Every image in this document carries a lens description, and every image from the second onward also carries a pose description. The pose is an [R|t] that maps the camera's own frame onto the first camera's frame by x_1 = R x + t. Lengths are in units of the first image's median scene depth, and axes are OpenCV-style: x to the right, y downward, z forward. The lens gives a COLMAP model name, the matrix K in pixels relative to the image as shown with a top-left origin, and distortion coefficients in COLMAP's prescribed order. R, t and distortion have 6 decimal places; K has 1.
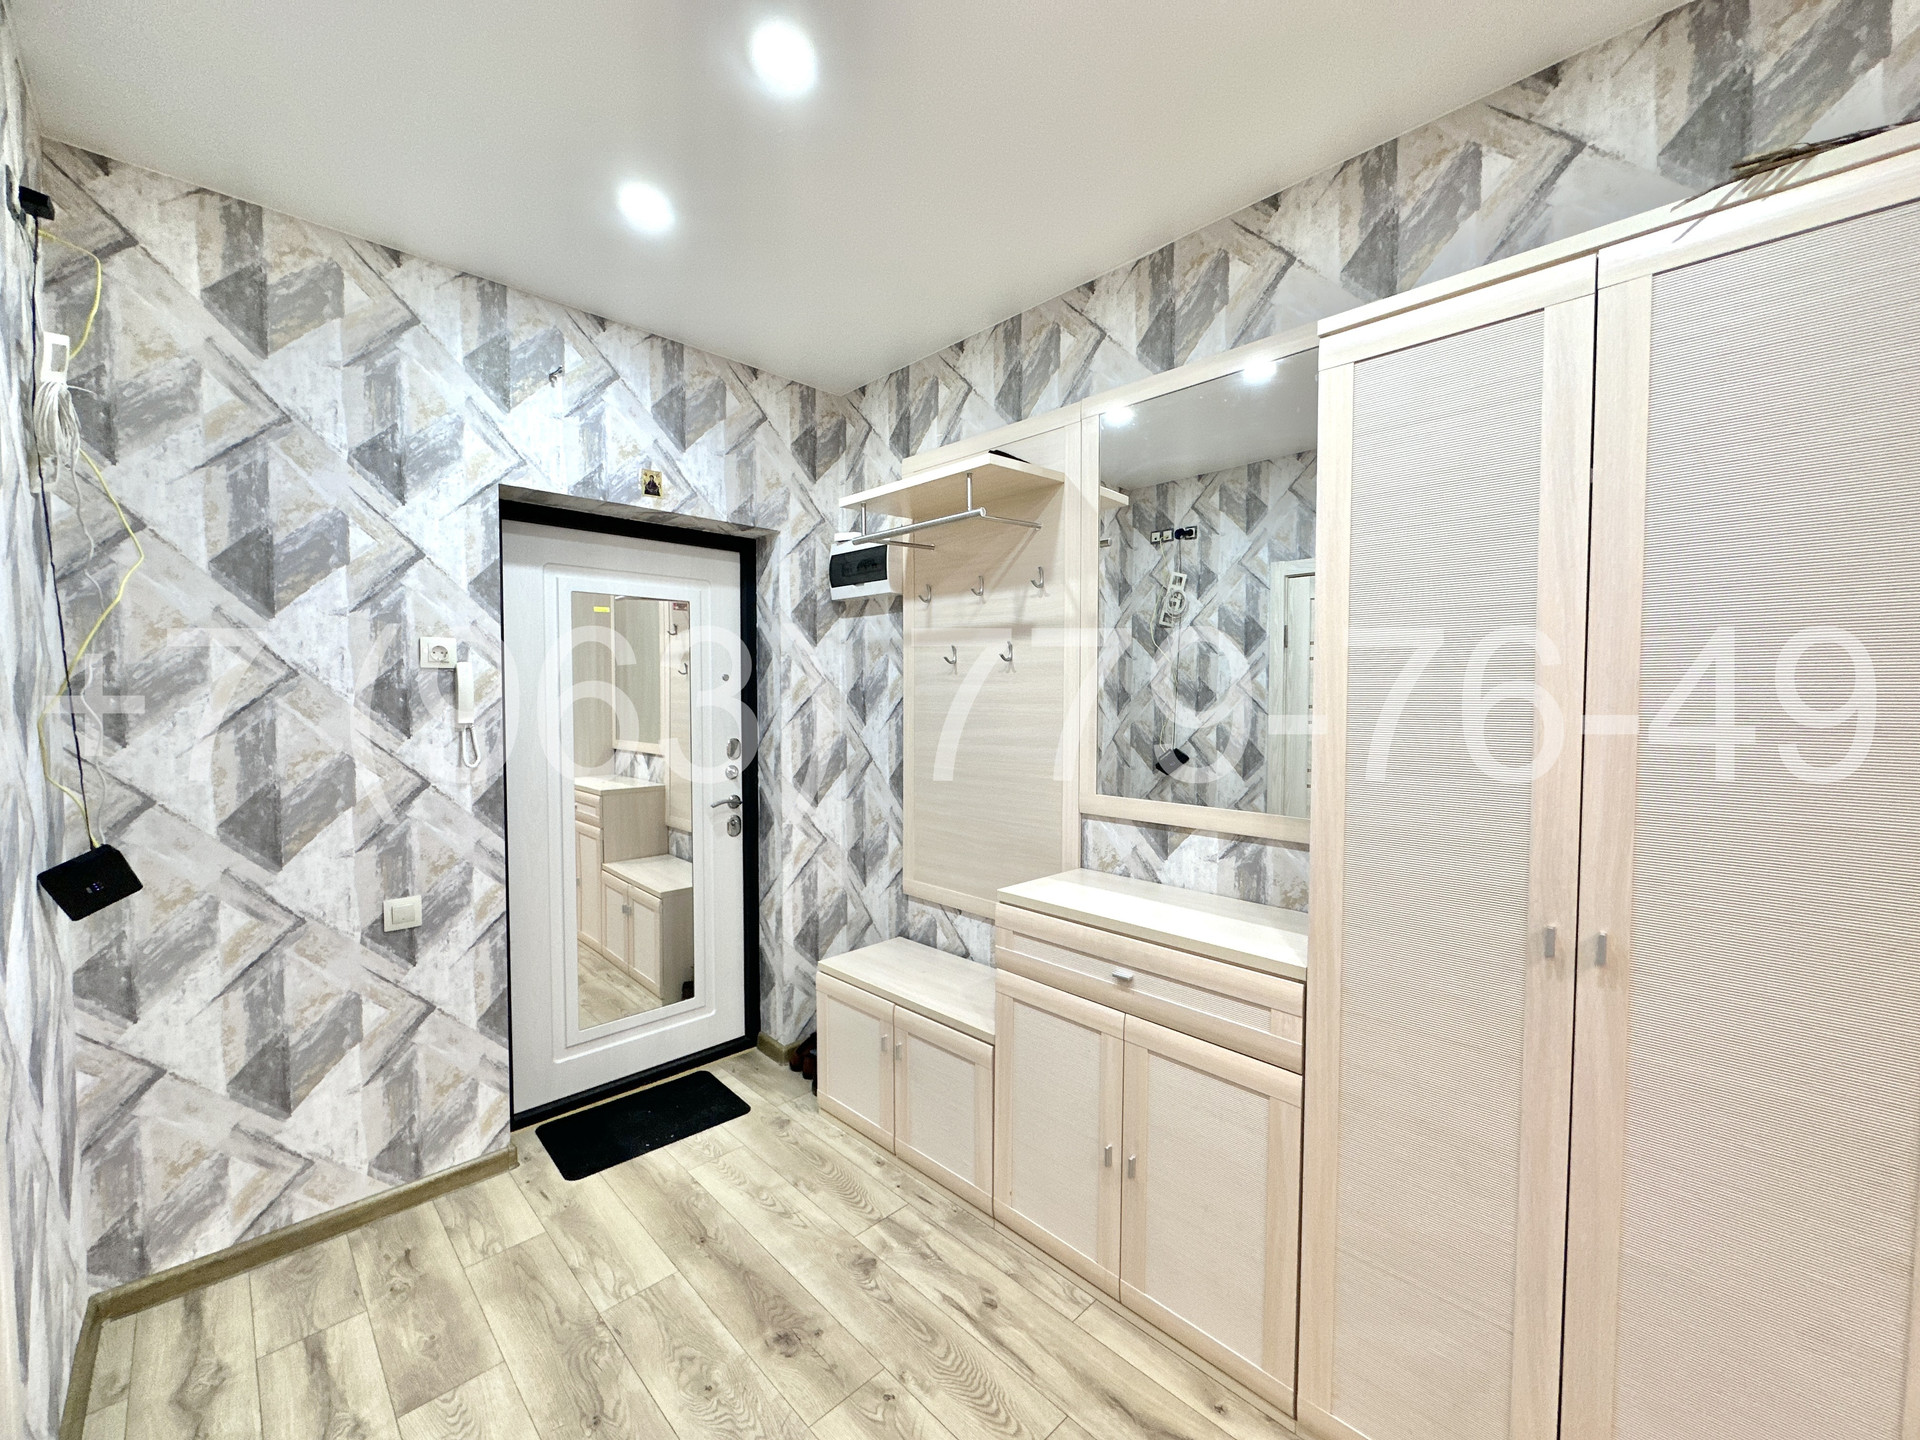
lens RADIAL K [[766.3, 0, 962.2], [0, 766.3, 721.6], [0, 0, 1]] dist [-0.000408, -0.001541]
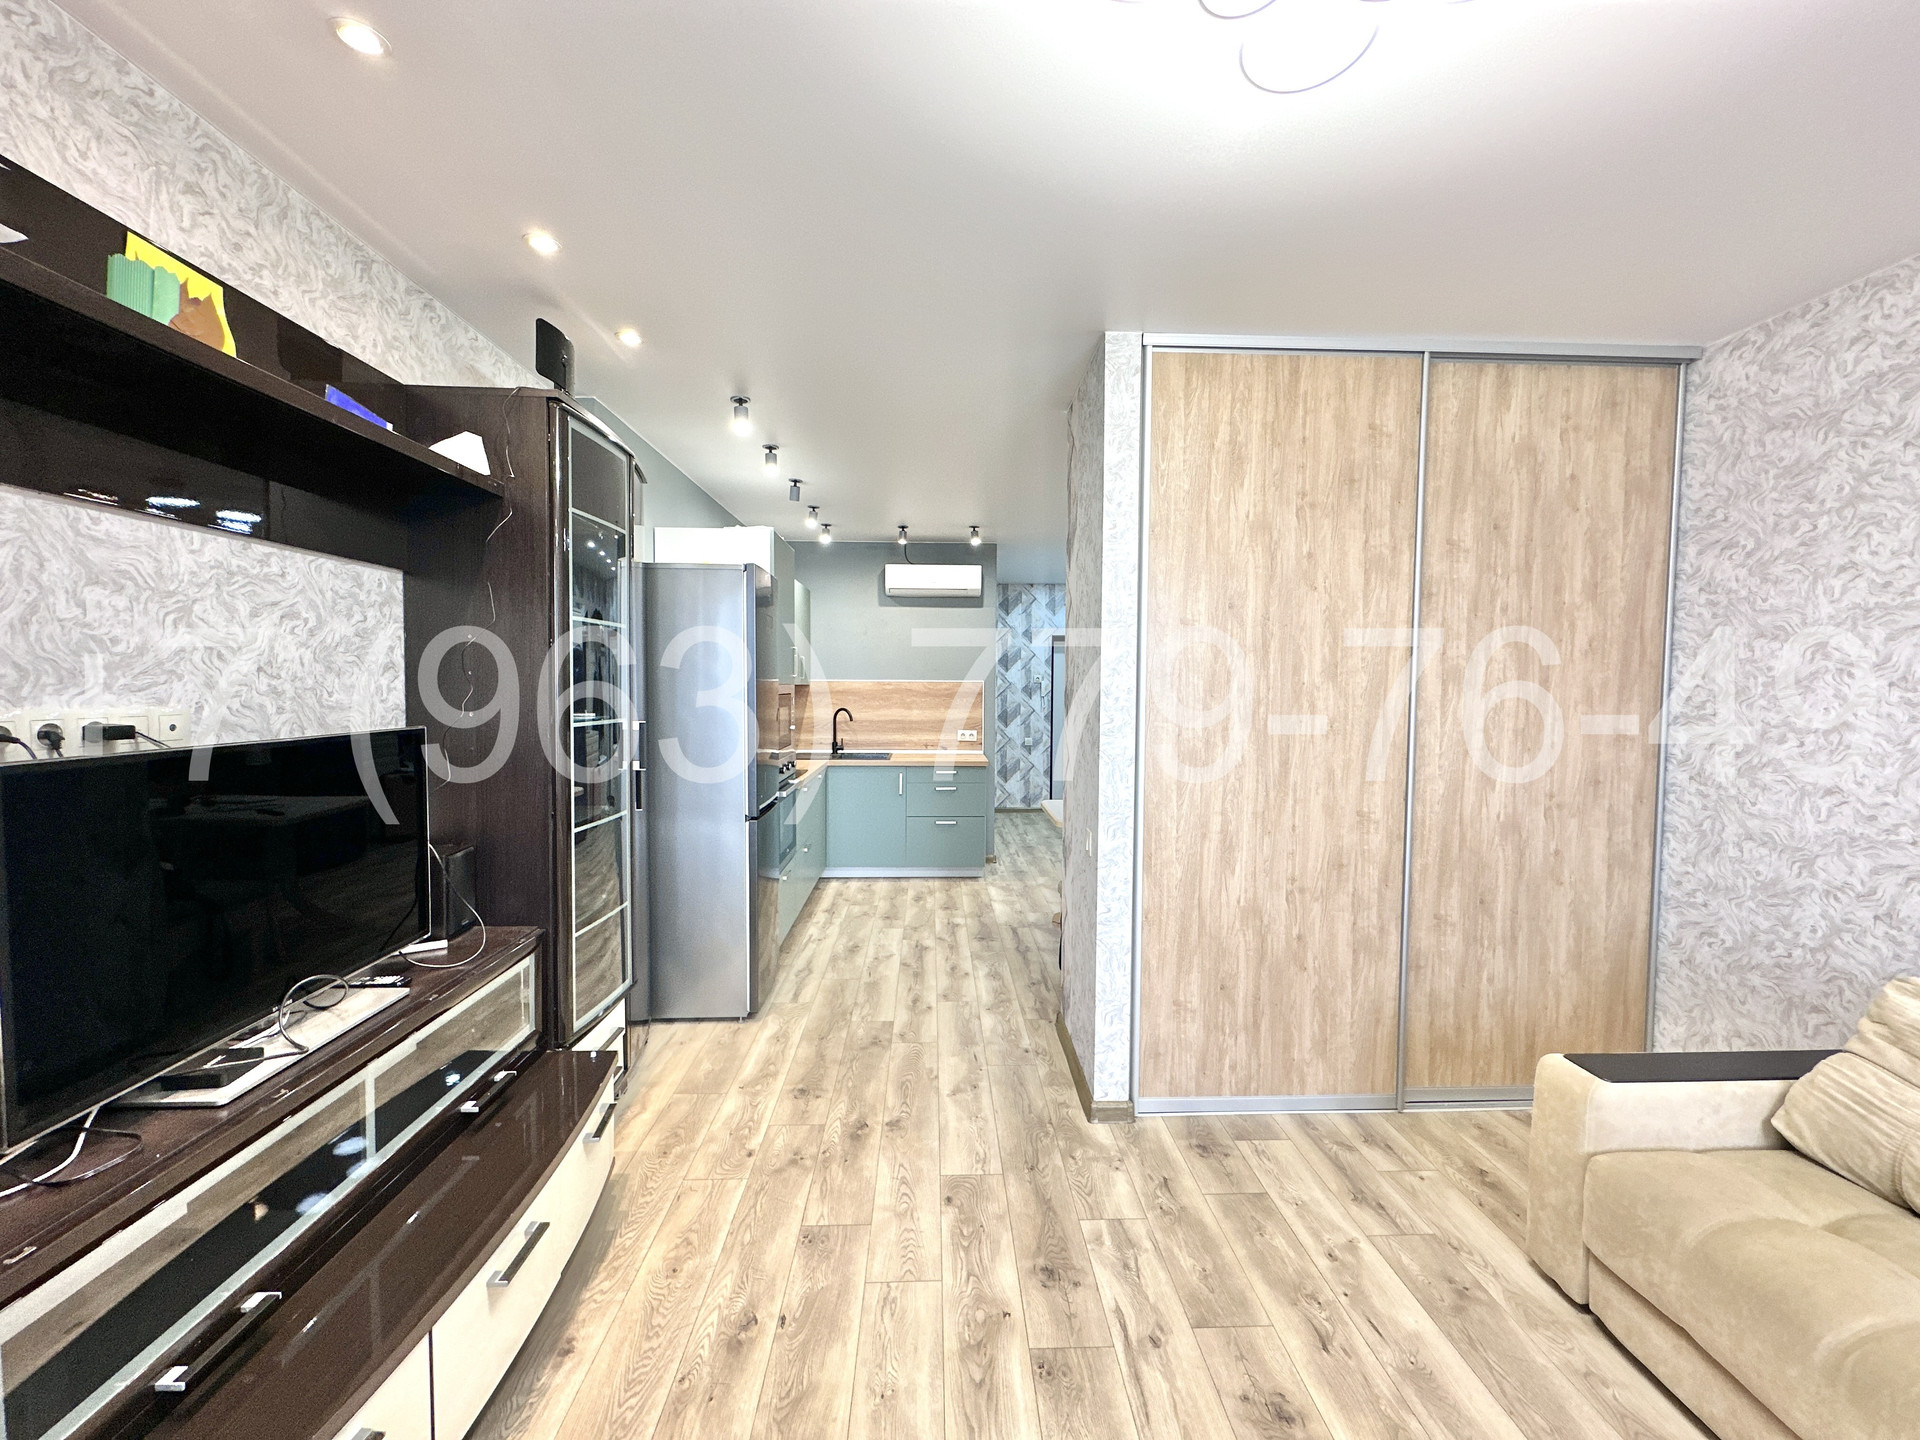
lens RADIAL K [[766.3, 0, 959.3], [0, 766.3, 720.0], [0, 0, 1]] dist [-0.000408, -0.001541]
pose [[0.737402, 0.034180, -0.674589, 1.838168], [-0.028438, 0.999404, 0.019552, 0.063946], [0.674855, 0.004766, 0.737935, -2.382345]]
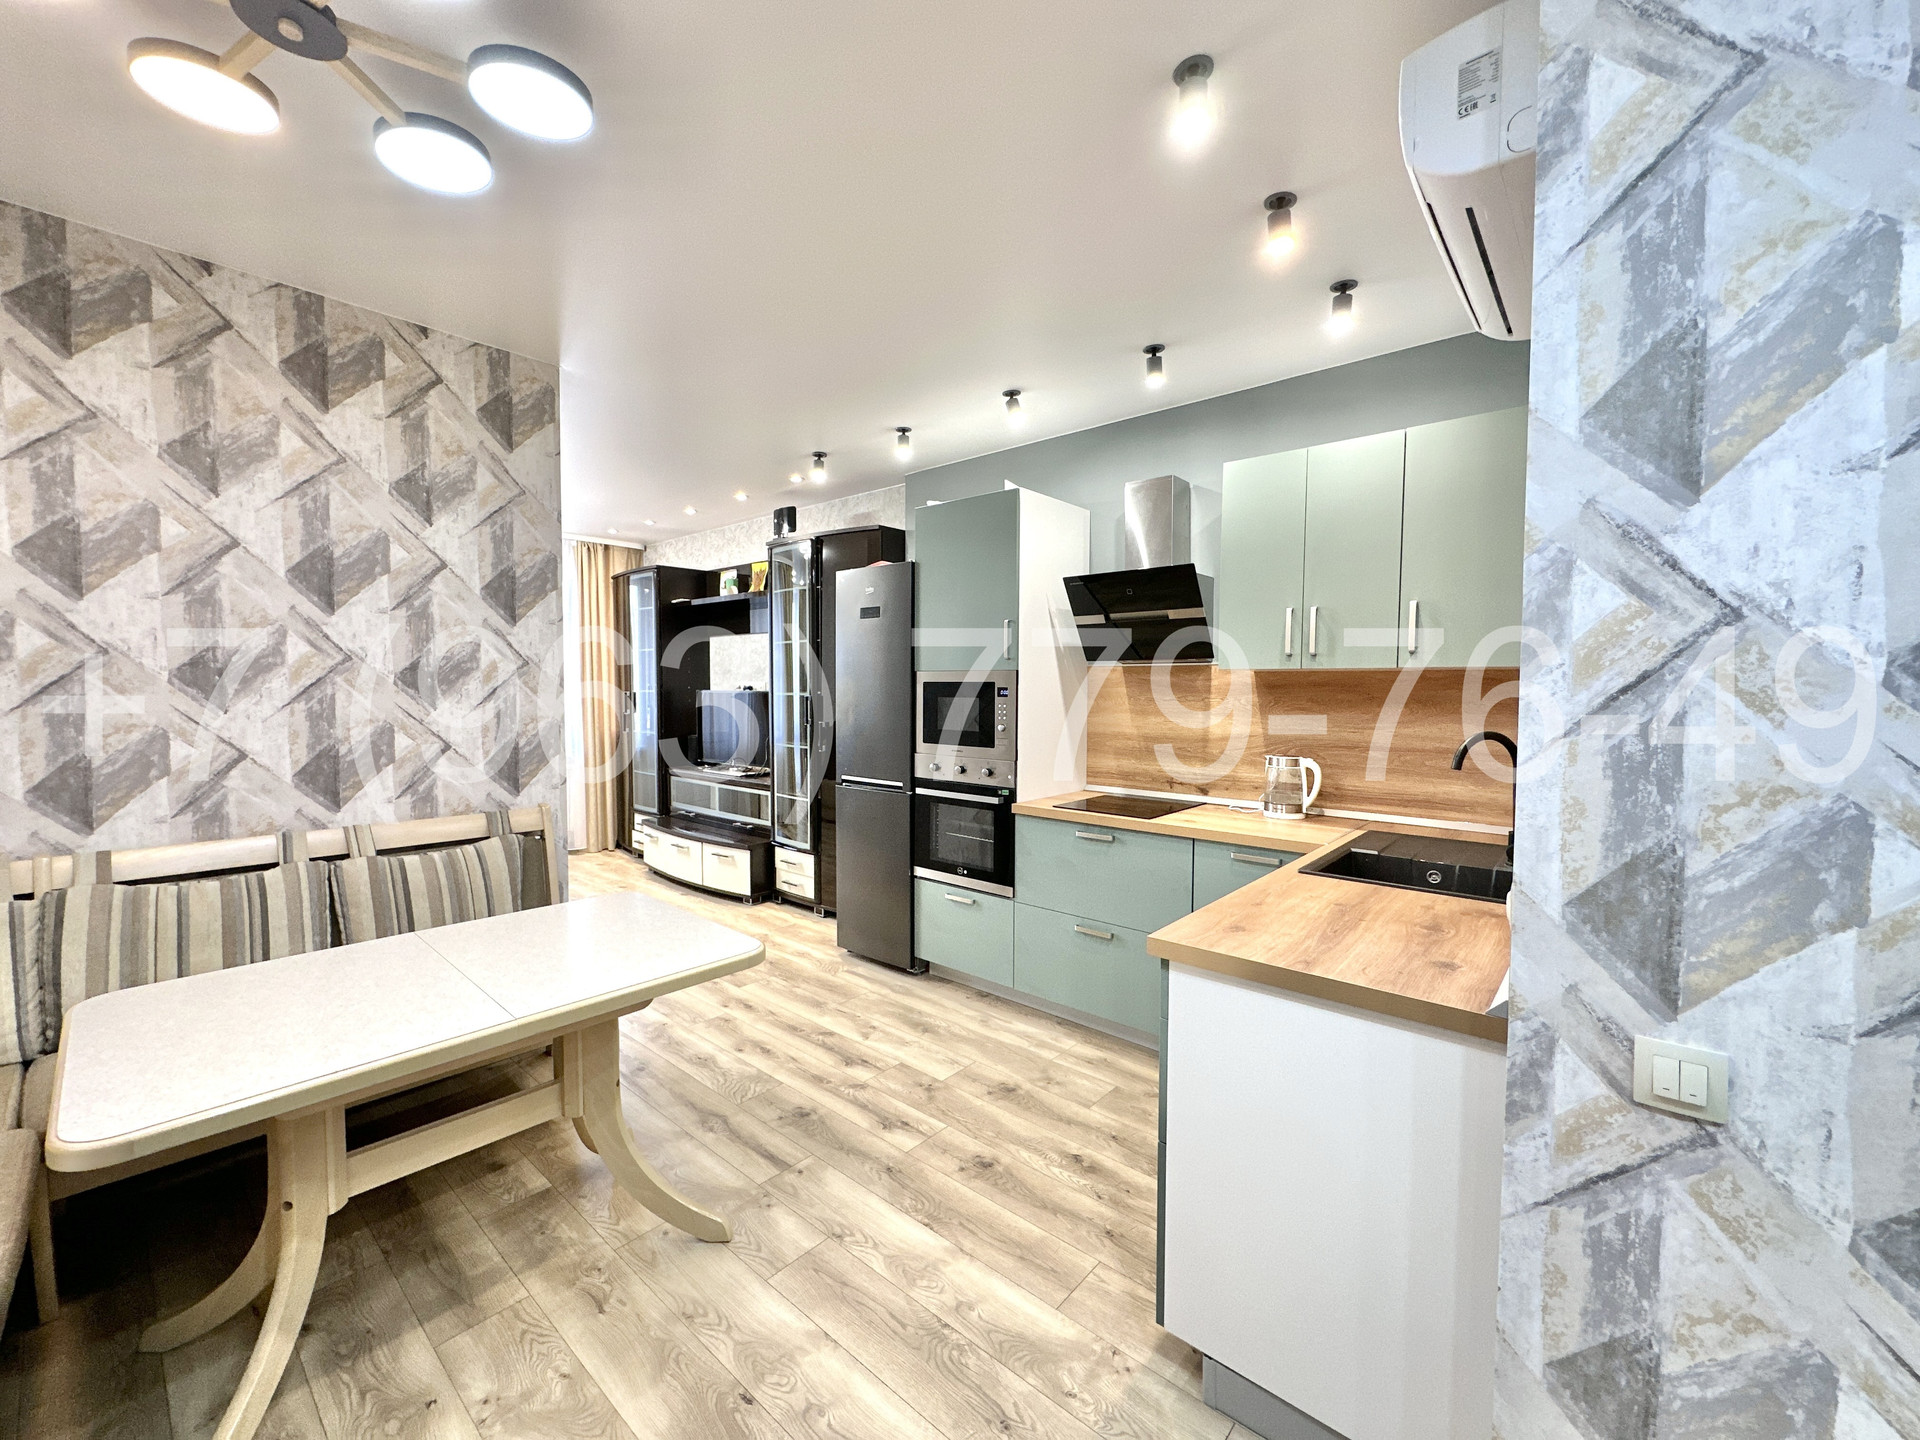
lens RADIAL K [[766.3, 0, 959.7], [0, 766.3, 721.5], [0, 0, 1]] dist [-0.000408, -0.001541]
pose [[-0.997202, -0.002480, -0.074715, 0.292717], [-0.008515, 0.996713, 0.080570, -0.000418], [0.074270, 0.080980, -0.993945, 0.432087]]
